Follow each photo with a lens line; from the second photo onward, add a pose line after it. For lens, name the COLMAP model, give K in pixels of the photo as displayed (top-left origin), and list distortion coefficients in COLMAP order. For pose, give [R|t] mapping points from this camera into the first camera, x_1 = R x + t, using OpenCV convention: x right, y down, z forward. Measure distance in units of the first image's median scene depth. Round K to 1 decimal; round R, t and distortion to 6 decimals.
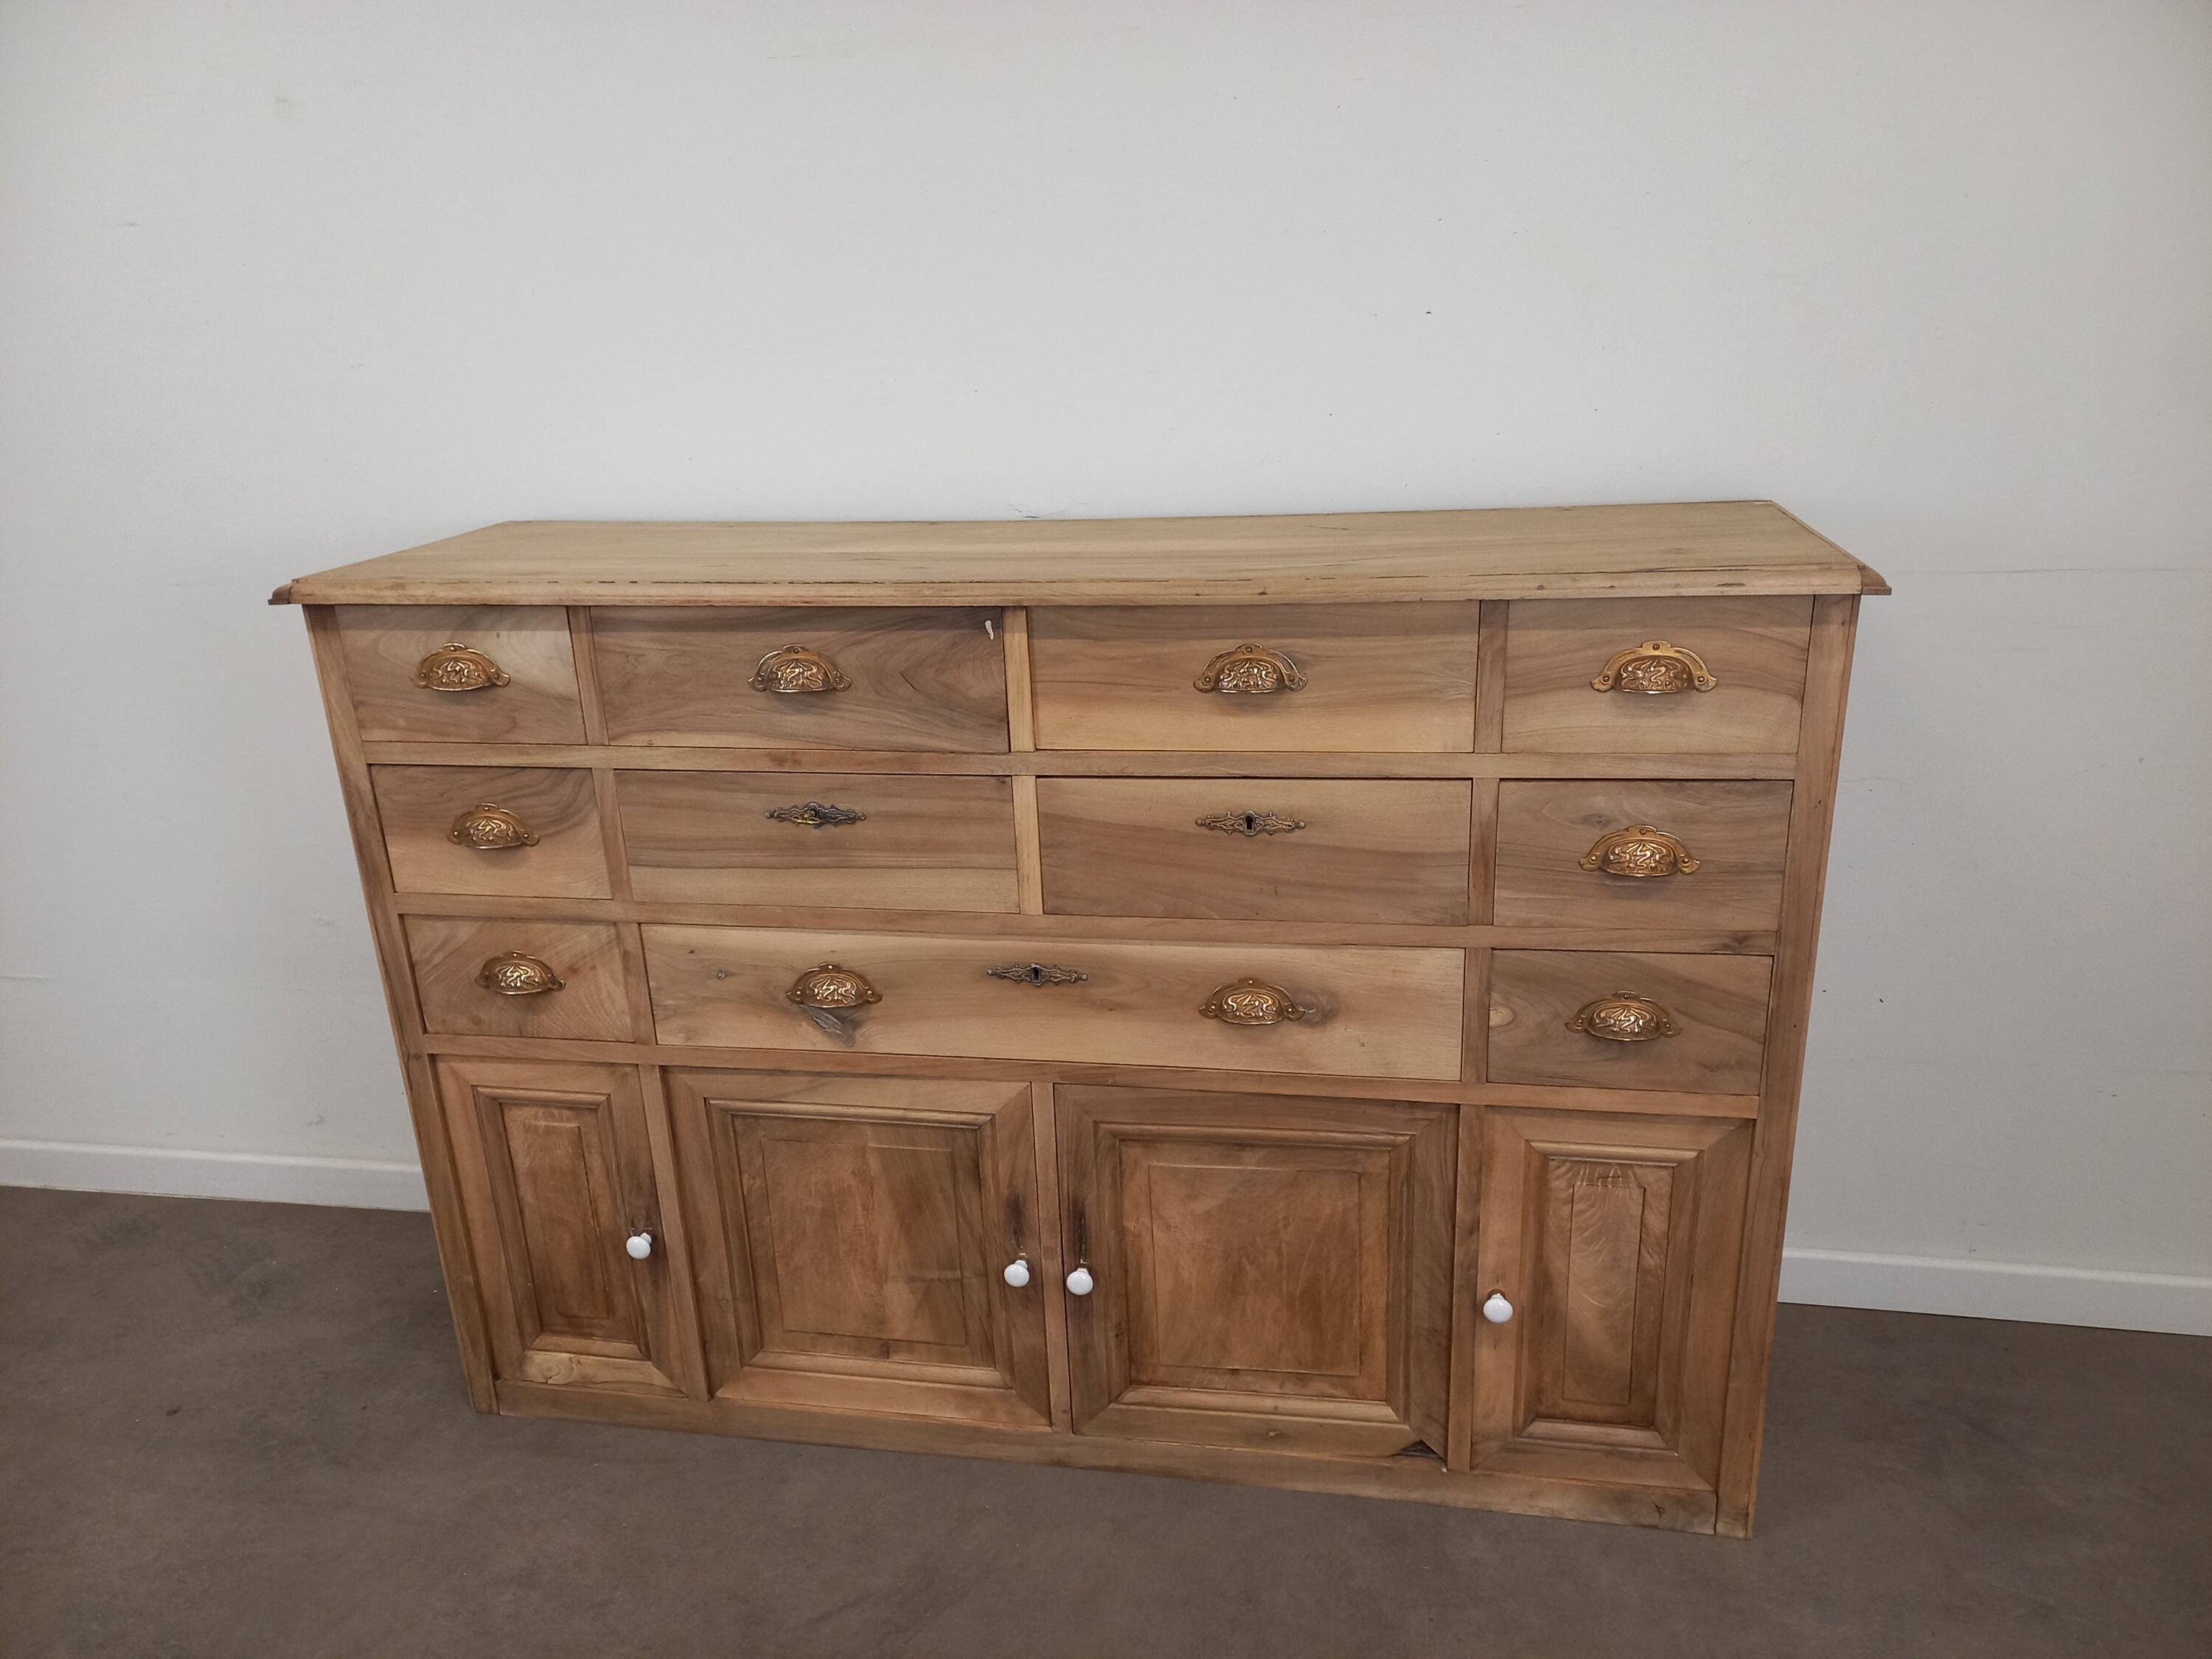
lens RADIAL K [[1632.3, 0, 1108.7], [0, 1632.3, 876.9], [0, 0, 1]] dist [0.096050, -0.126490]
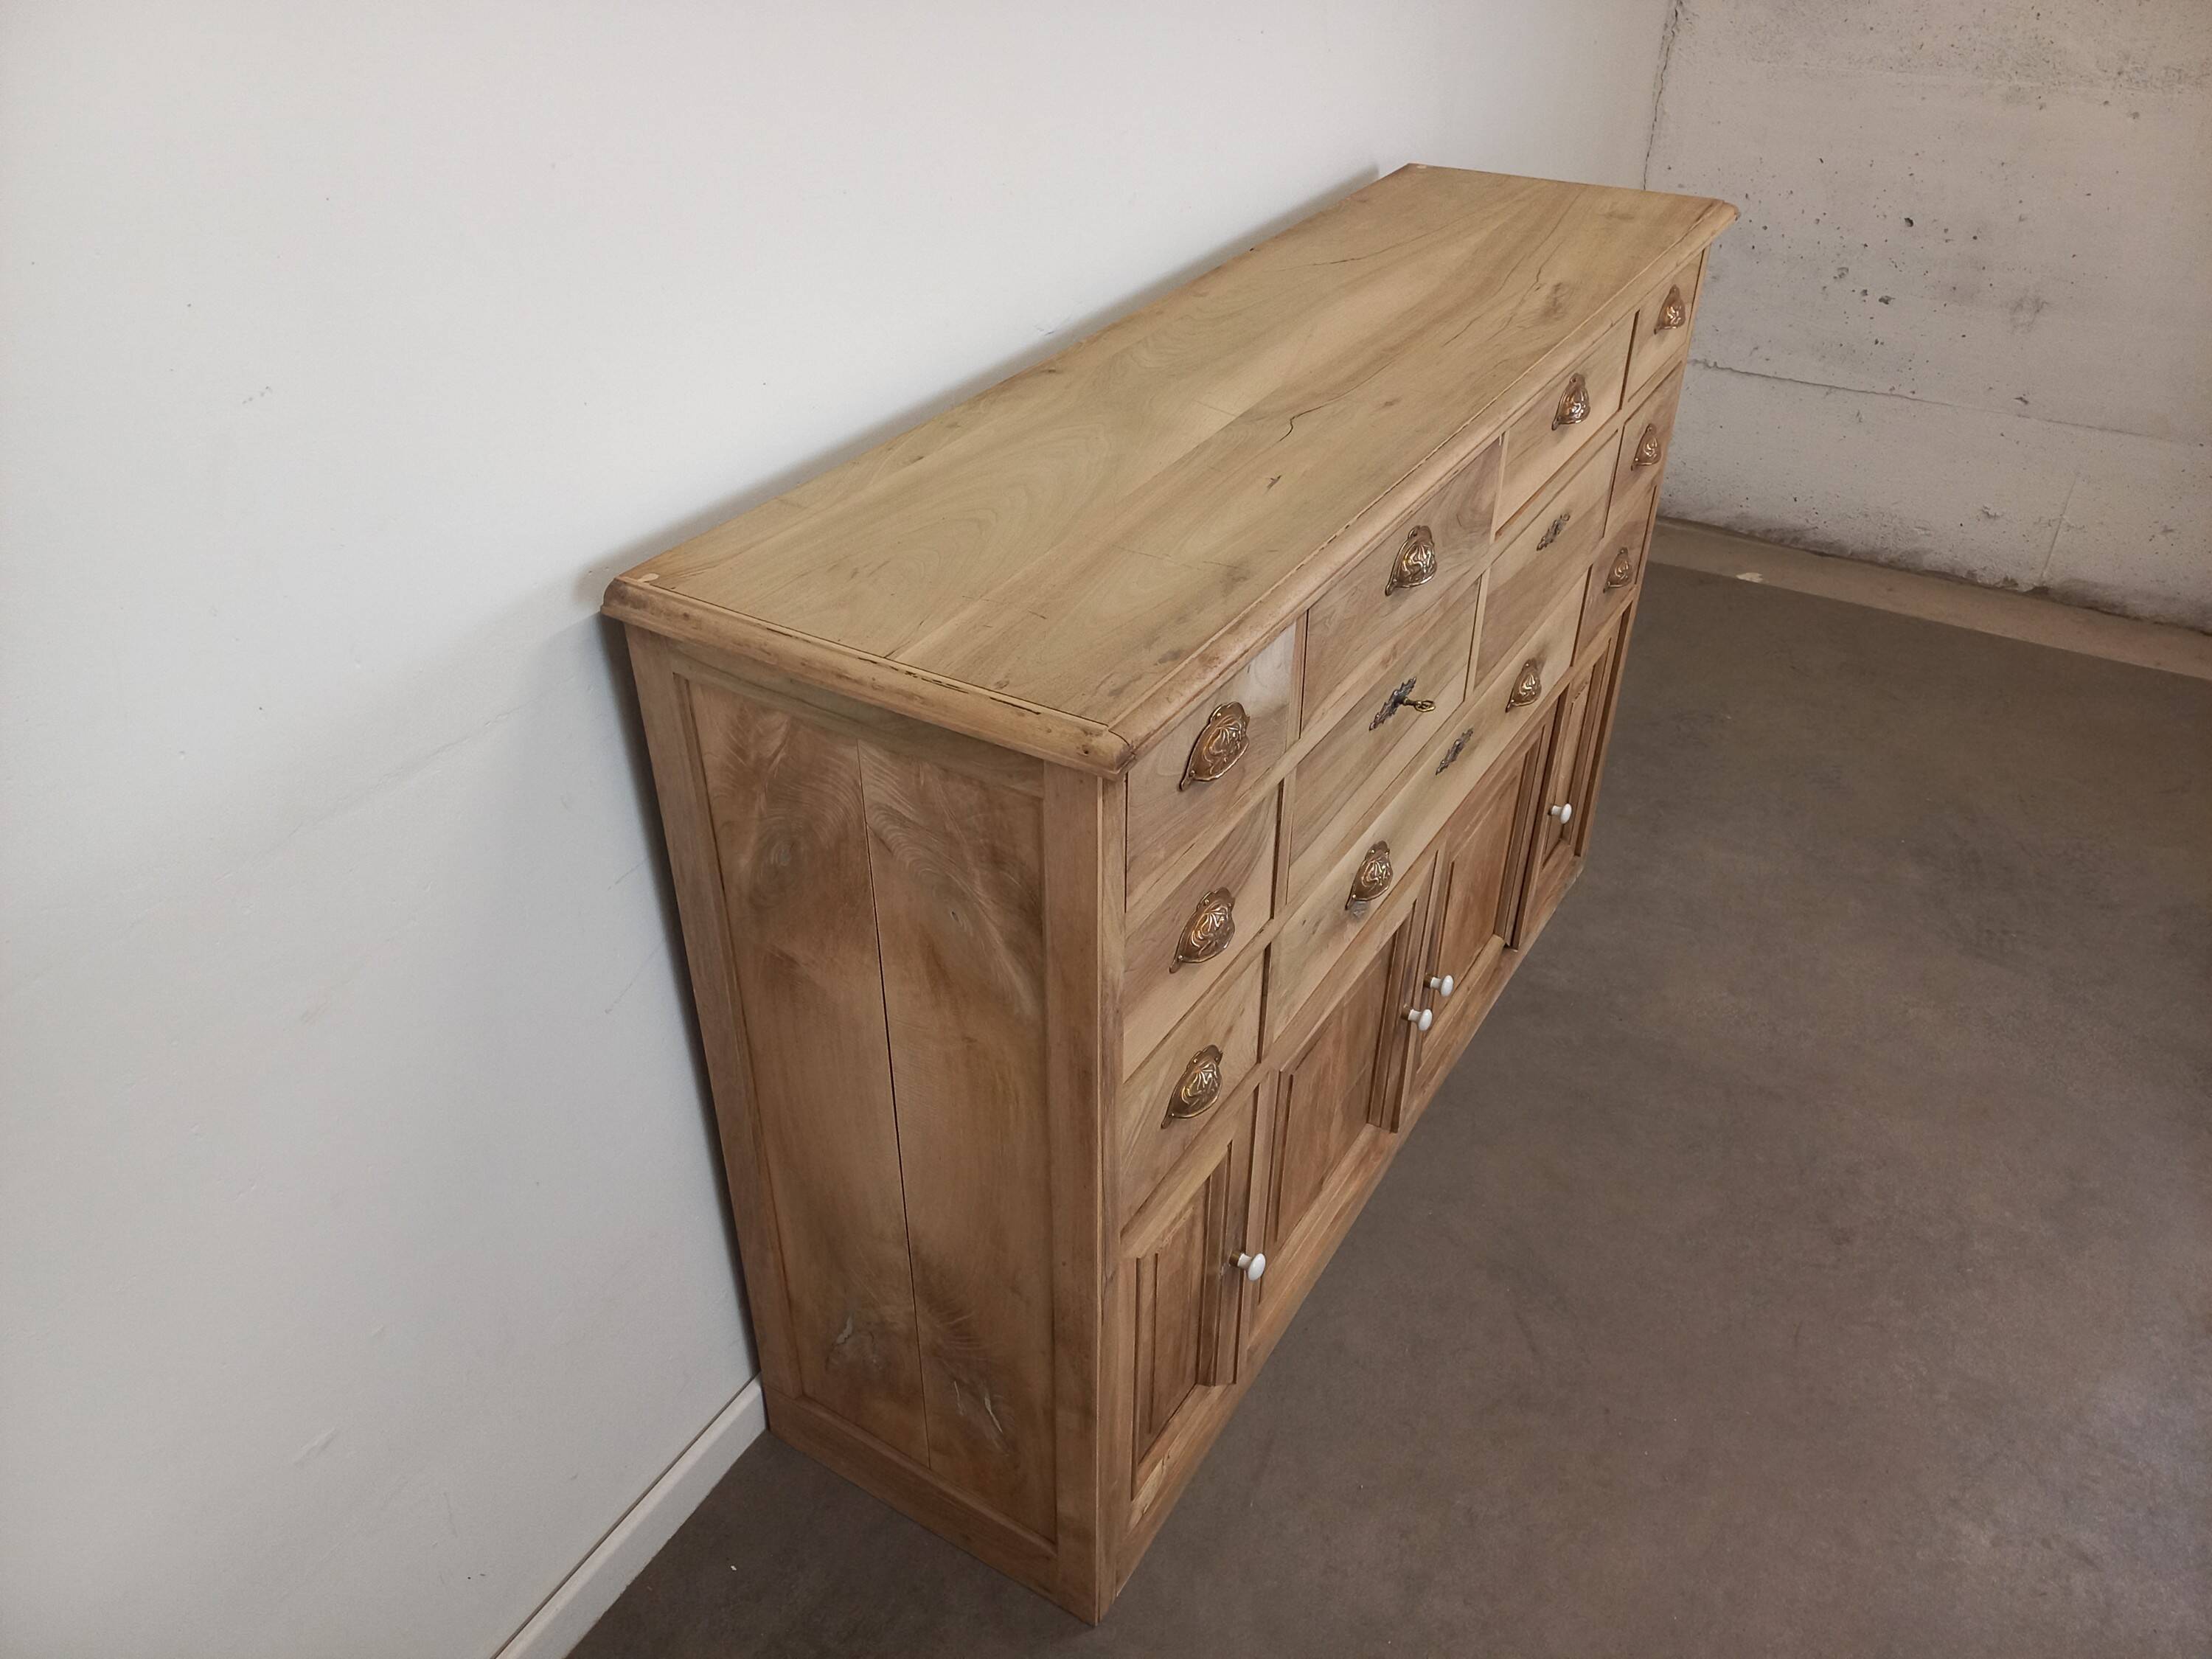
lens RADIAL K [[1632.3, 0, 1107.8], [0, 1632.3, 829.4], [0, 0, 1]] dist [0.096050, -0.126490]
pose [[0.356116, -0.495237, 0.792415, -0.981730], [0.308854, 0.862731, 0.400381, -0.386731], [-0.881924, 0.102159, 0.460188, 0.707446]]
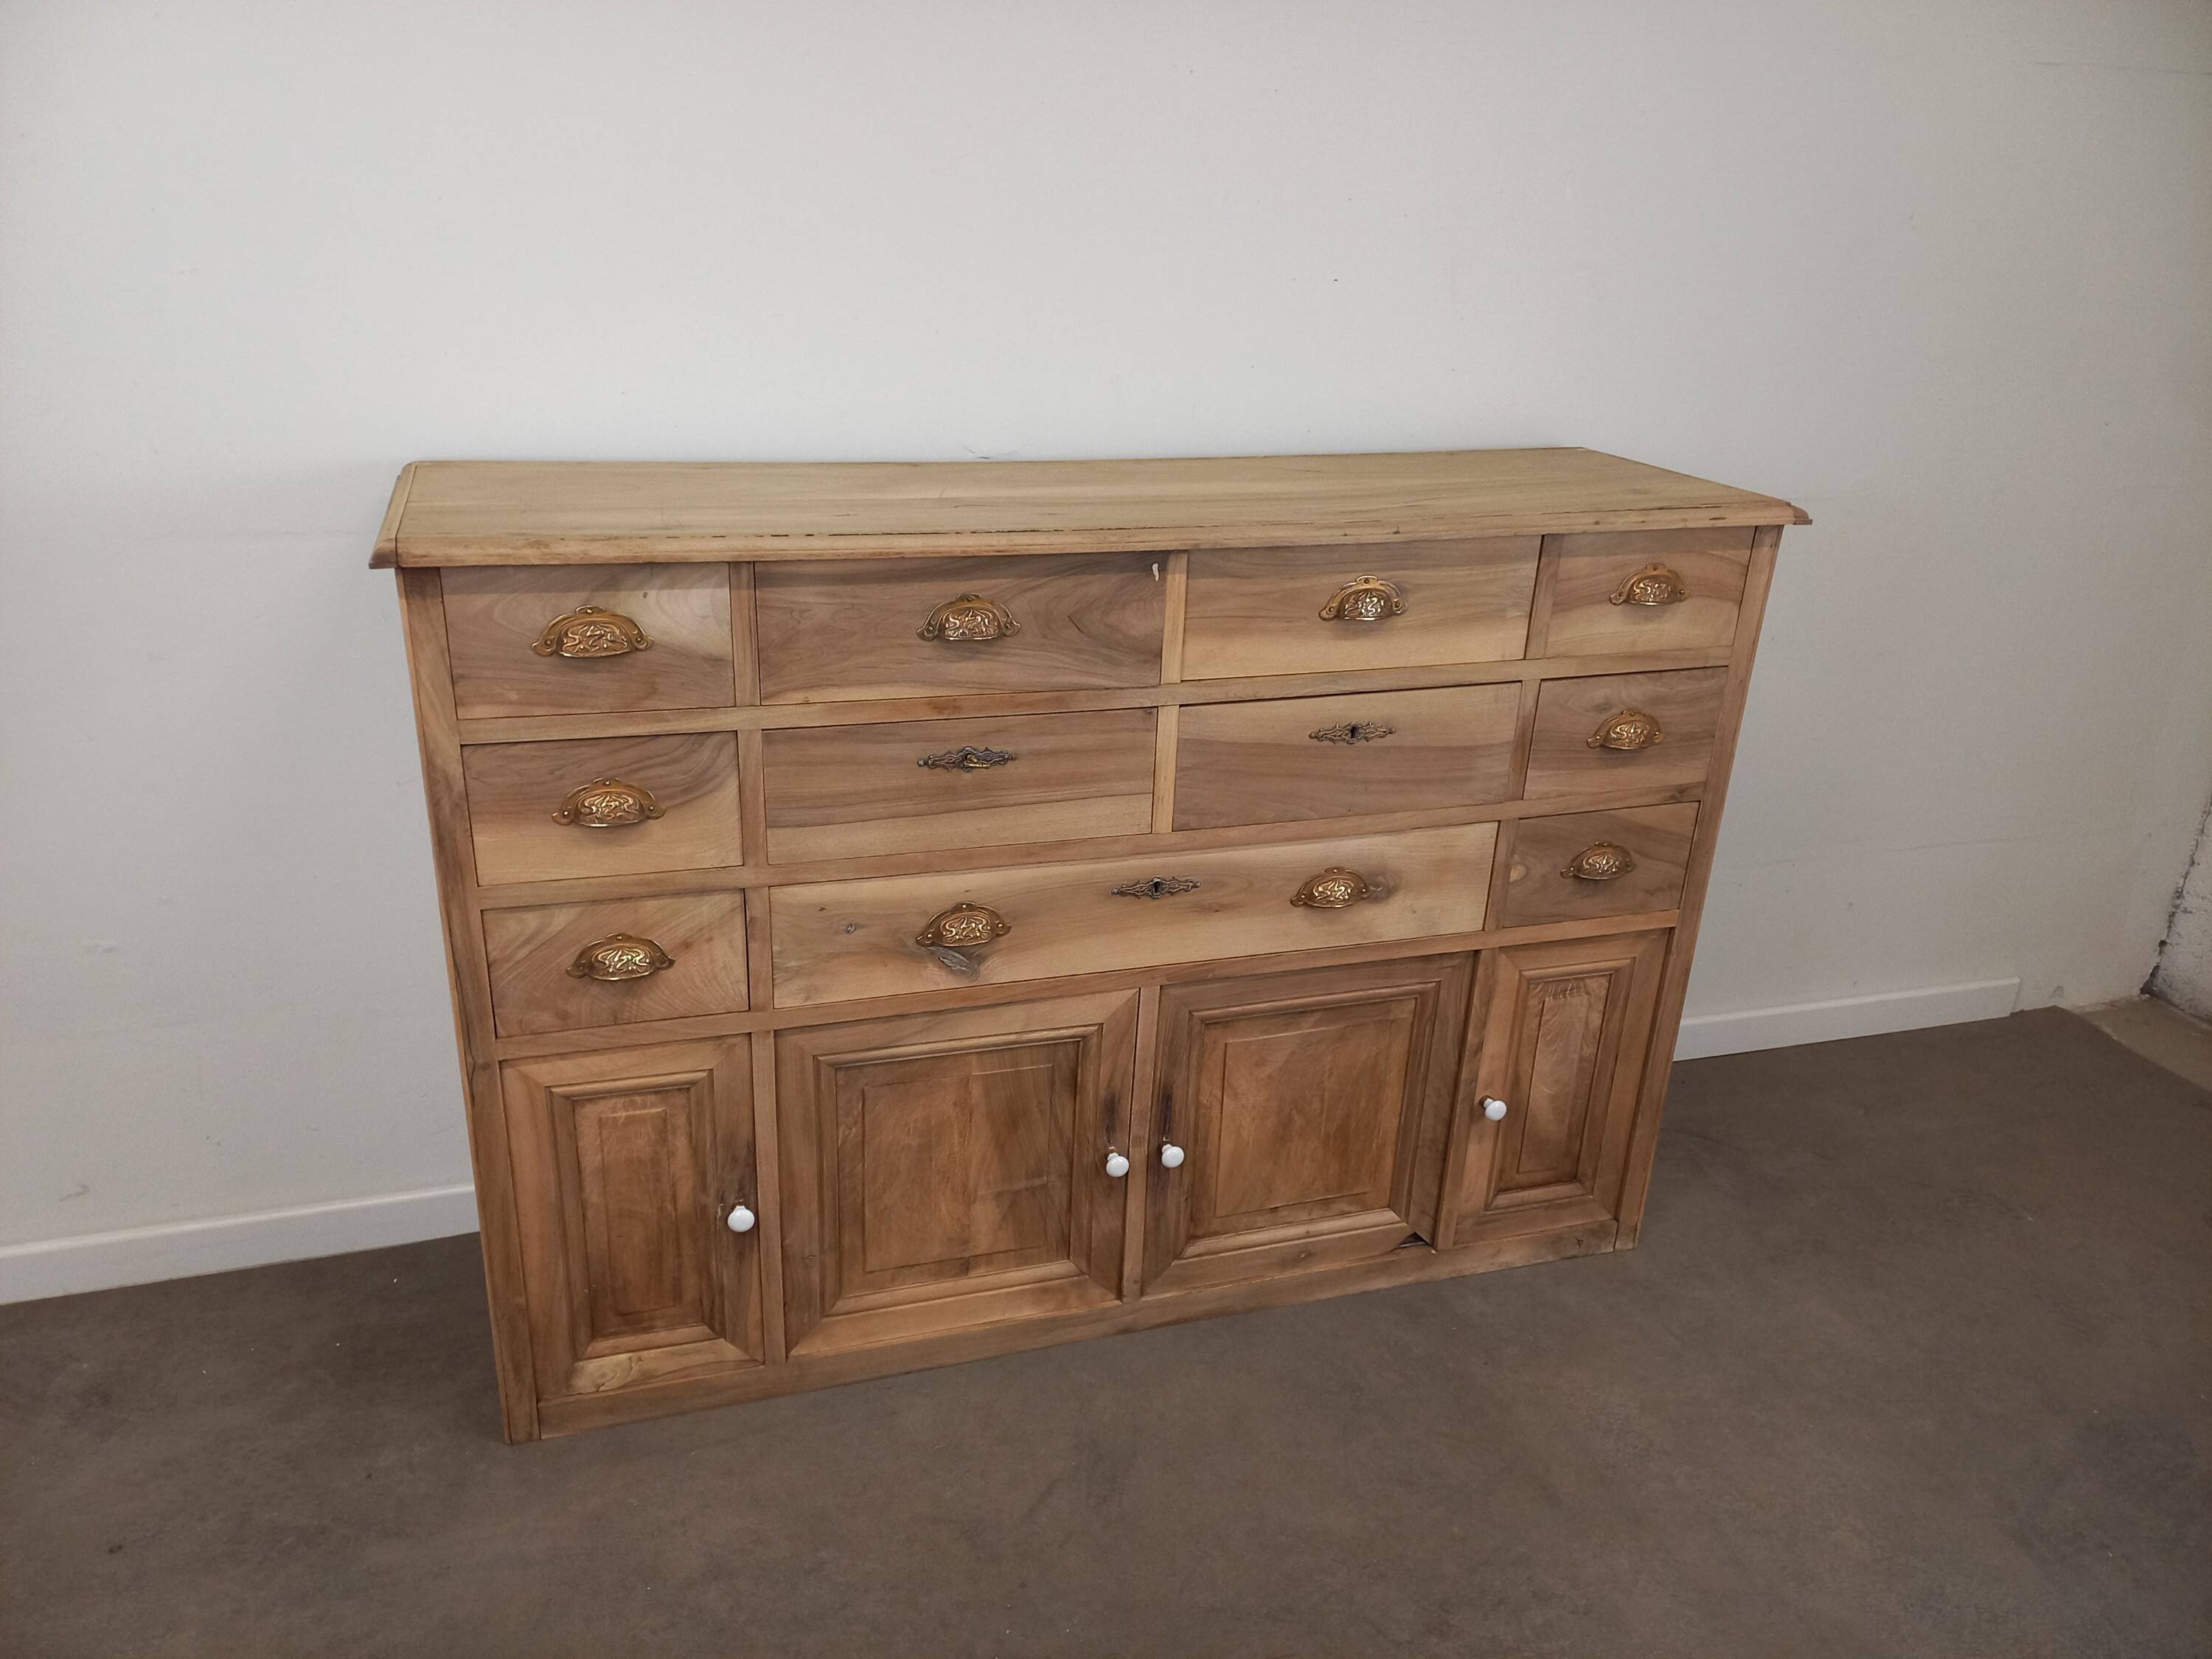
lens RADIAL K [[1632.3, 0, 1085.2], [0, 1632.3, 883.1], [0, 0, 1]] dist [0.096050, -0.126490]
pose [[0.878899, -0.120275, 0.461596, -0.584161], [0.094274, 0.992400, 0.079082, -0.033971], [-0.467600, -0.025989, 0.883558, 0.056372]]
